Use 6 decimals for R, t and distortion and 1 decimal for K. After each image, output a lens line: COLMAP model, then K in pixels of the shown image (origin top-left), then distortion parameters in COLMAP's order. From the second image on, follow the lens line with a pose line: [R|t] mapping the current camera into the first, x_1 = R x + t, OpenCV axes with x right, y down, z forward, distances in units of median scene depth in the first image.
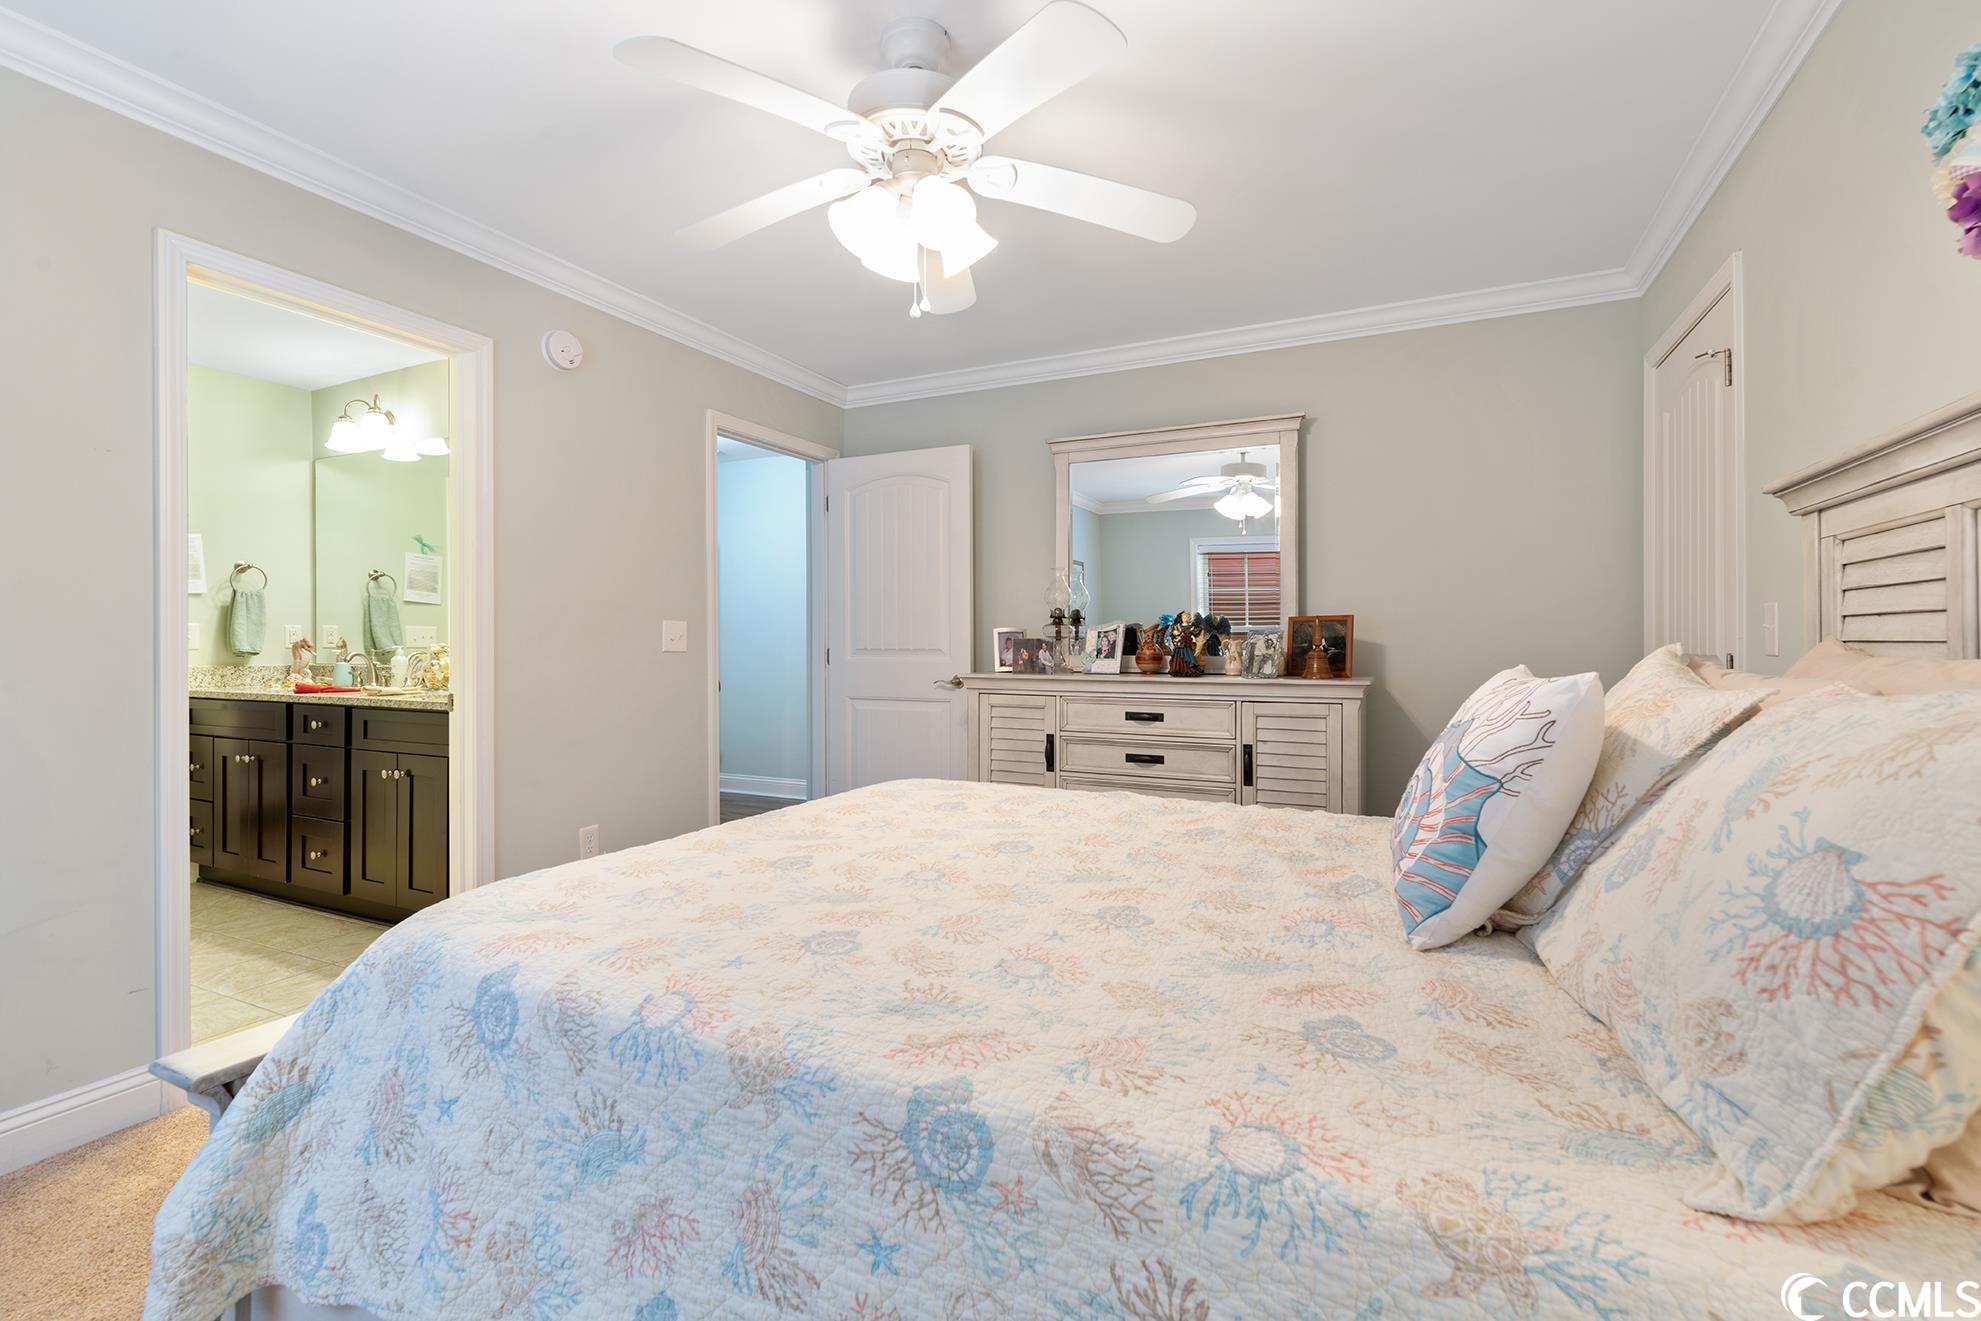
lens RADIAL K [[866.6, 0, 998.8], [0, 866.6, 643.0], [0, 0, 1]] dist [-0.000028, -0.000368]
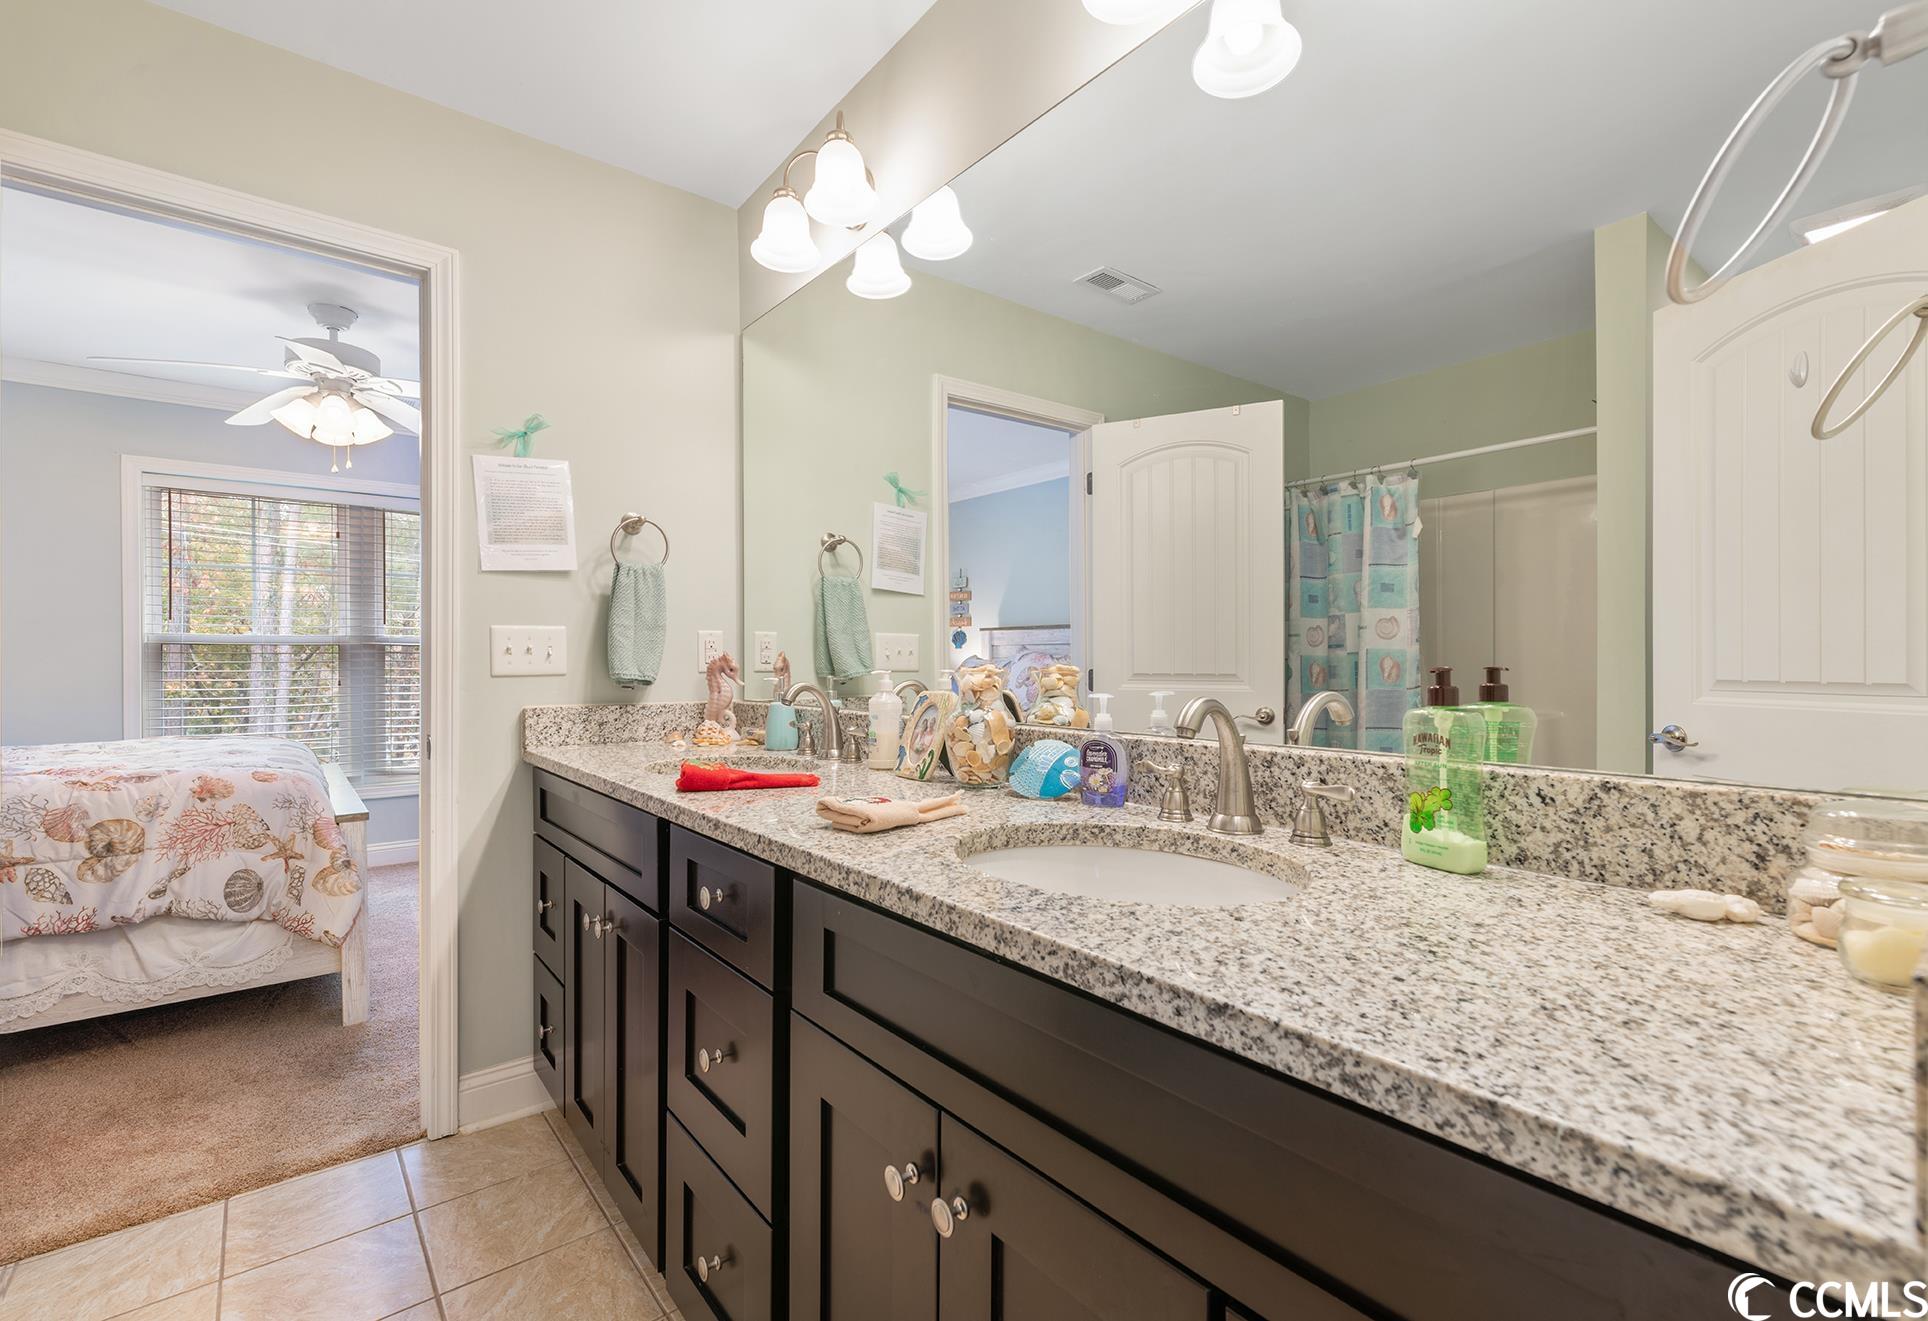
lens RADIAL K [[866.0, 0, 961.4], [0, 866.0, 662.6], [0, 0, 1]] dist [0.001210, 0.000020]
pose [[0.897308, 0.002324, -0.441400, -0.445855], [-0.001560, 0.999997, 0.002093, -0.001685], [0.441403, -0.001190, 0.897308, 0.600739]]
